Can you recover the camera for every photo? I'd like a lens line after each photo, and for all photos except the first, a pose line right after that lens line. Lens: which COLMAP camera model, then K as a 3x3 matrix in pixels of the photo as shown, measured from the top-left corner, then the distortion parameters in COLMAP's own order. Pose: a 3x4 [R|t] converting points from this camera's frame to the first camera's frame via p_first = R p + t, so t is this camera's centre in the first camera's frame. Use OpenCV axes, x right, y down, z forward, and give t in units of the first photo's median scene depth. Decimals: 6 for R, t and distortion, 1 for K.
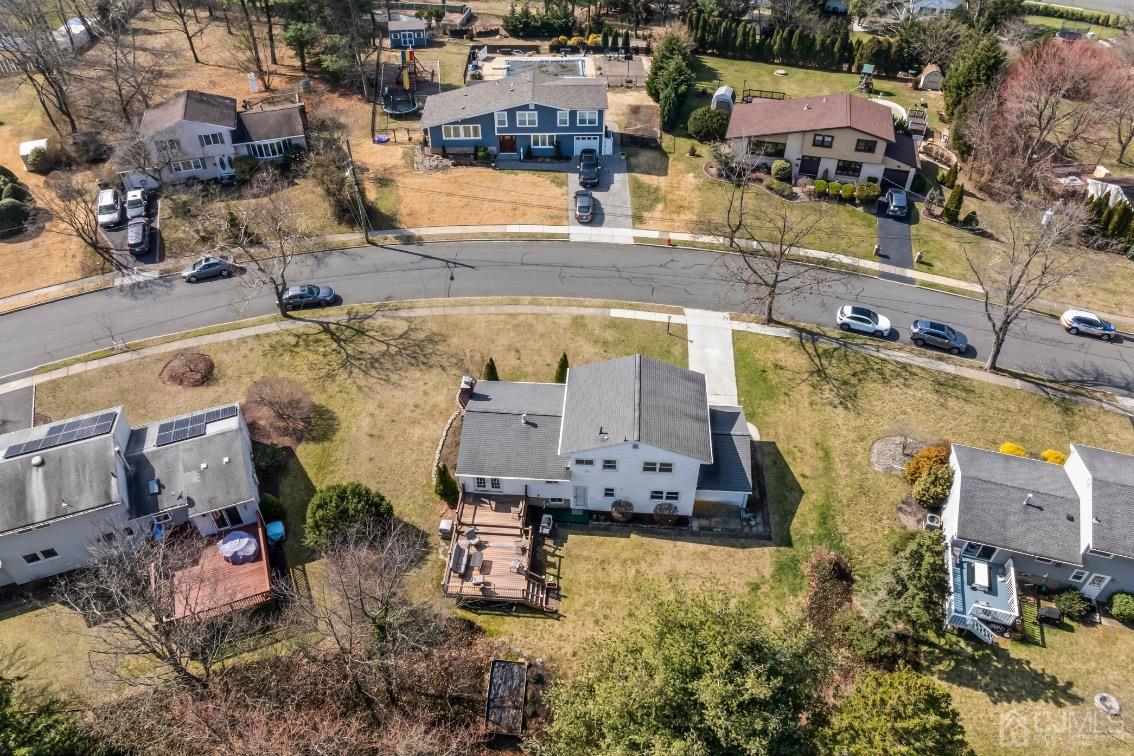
lens RADIAL K [[803.7, 0, 567.0], [0, 803.7, 378.0], [0, 0, 1]] dist [-0.053761, -0.002302]
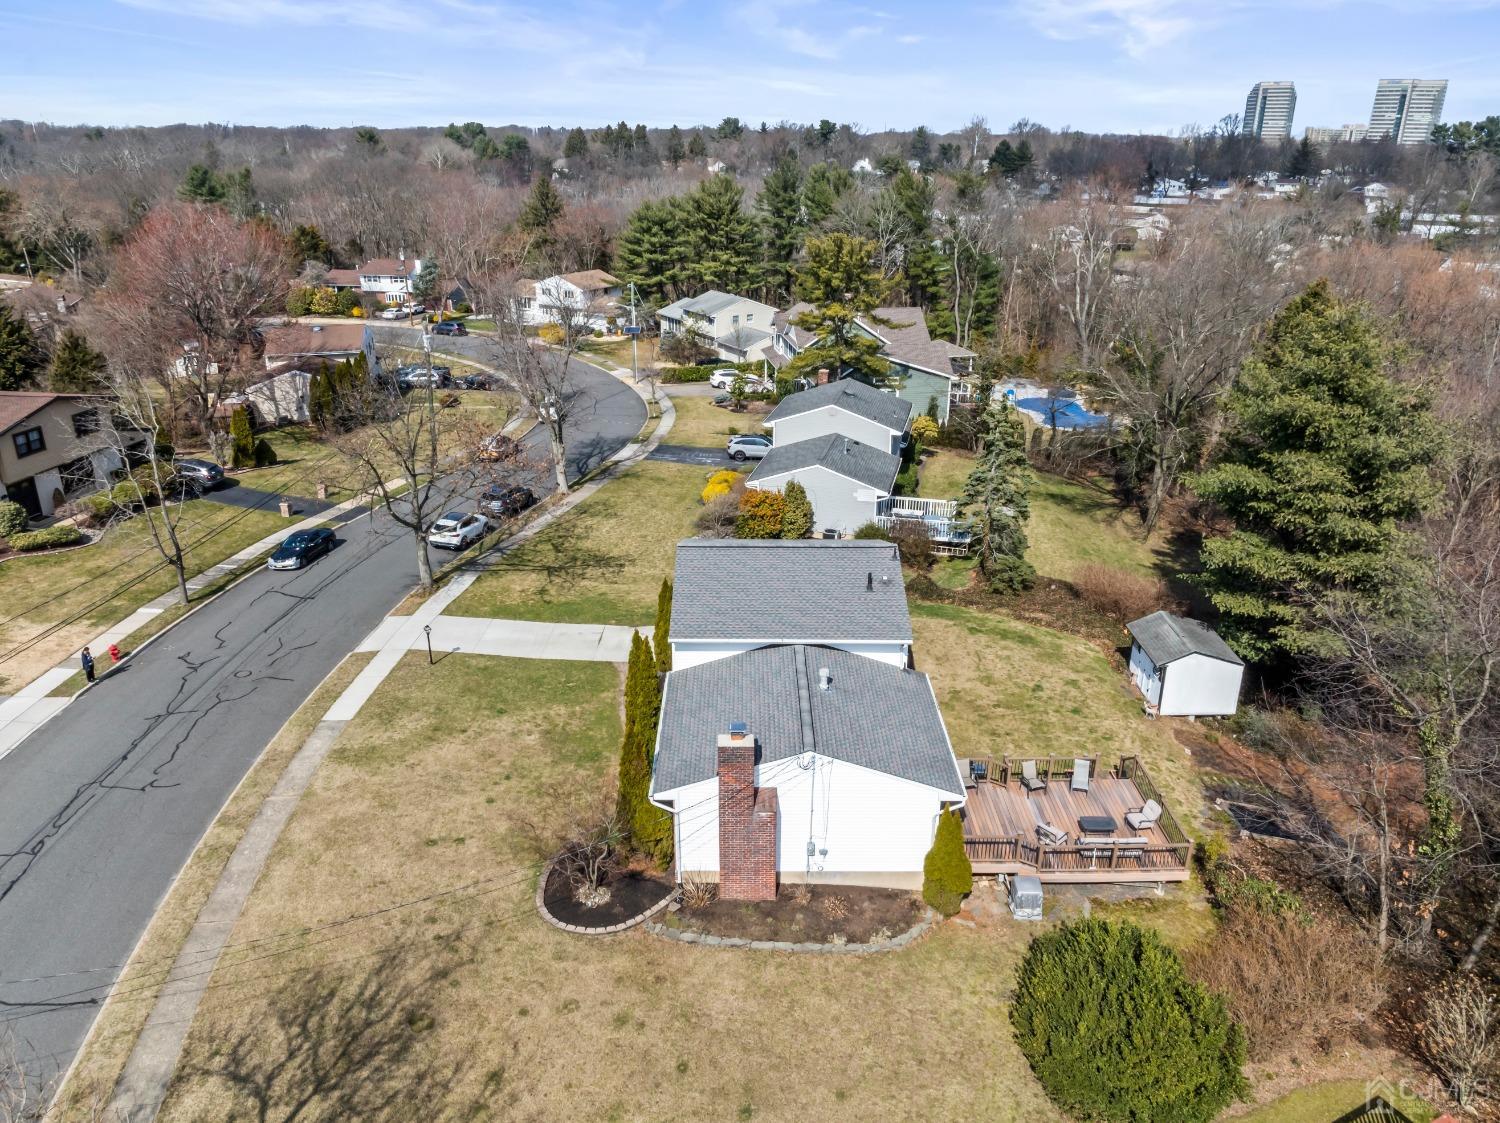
lens RADIAL K [[1062.1, 0, 750.0], [0, 1062.1, 561.5], [0, 0, 1]] dist [-0.061759, 0.026794]
pose [[-0.079077, -0.367150, 0.926794, -0.578644], [0.663701, 0.674303, 0.323754, -0.218984], [-0.743806, 0.640716, 0.190356, 0.826416]]
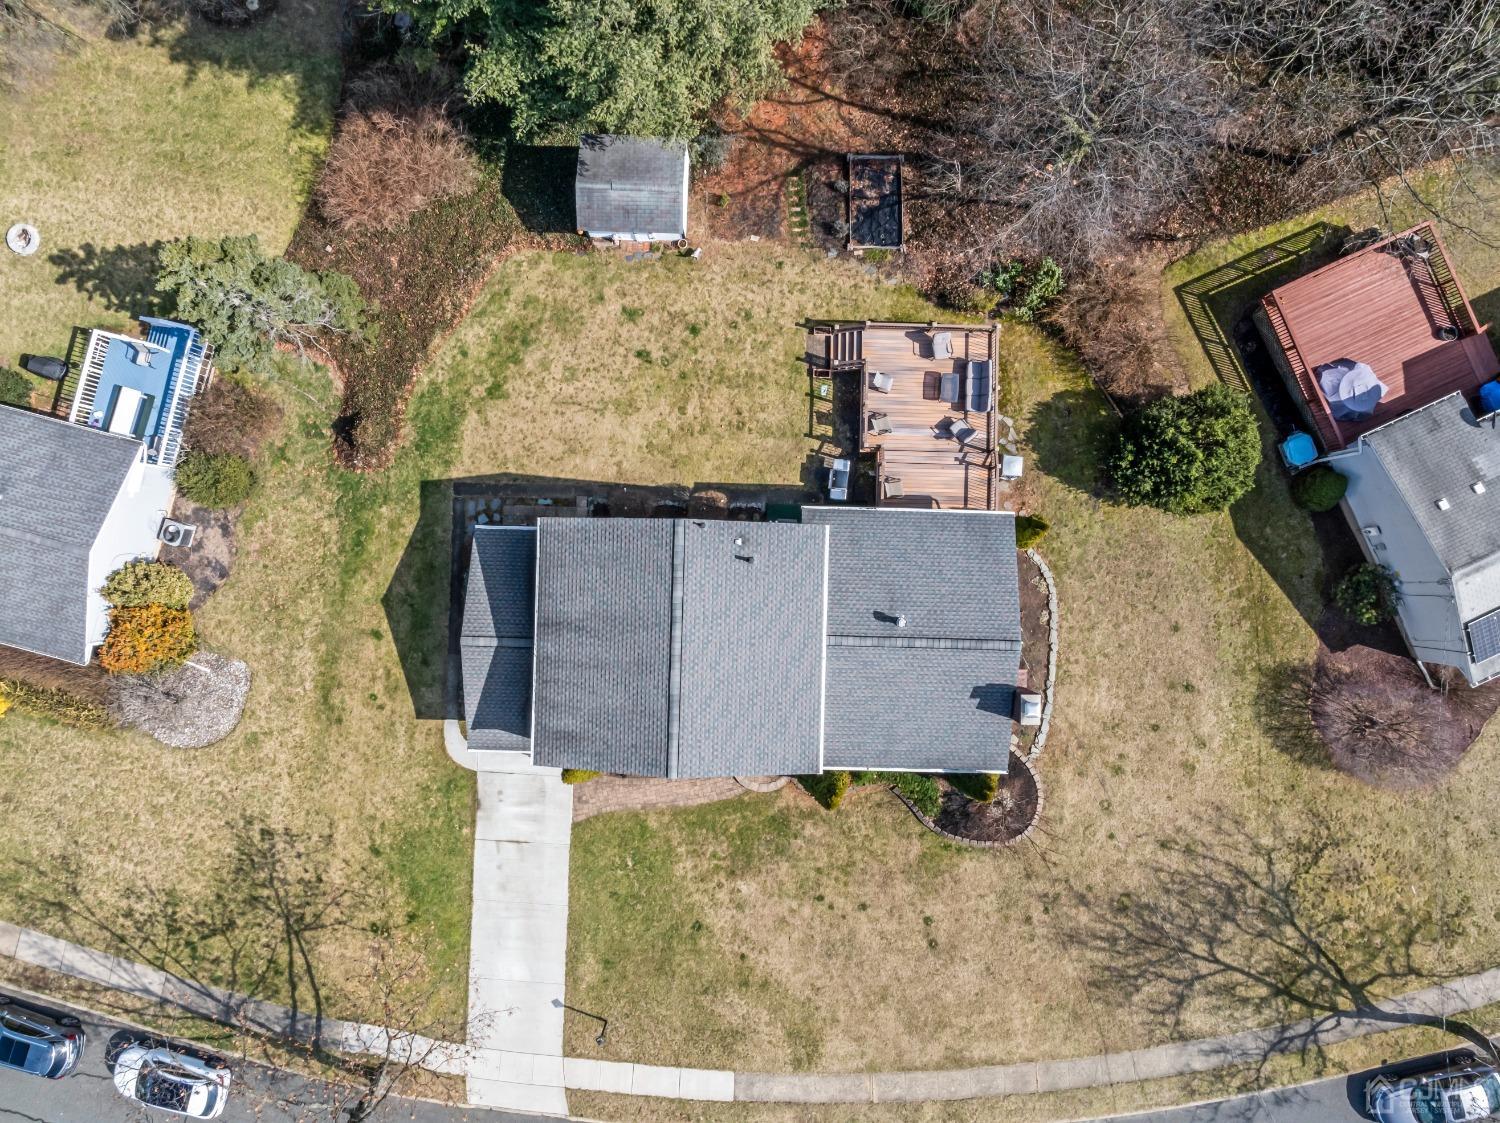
lens RADIAL K [[1062.1, 0, 750.0], [0, 1062.1, 561.5], [0, 0, 1]] dist [-0.061759, 0.026794]
pose [[-0.998802, 0.048712, 0.004698, 0.035183], [-0.028760, -0.661938, 0.749007, -0.399510], [0.039595, 0.747974, 0.662546, 0.501381]]
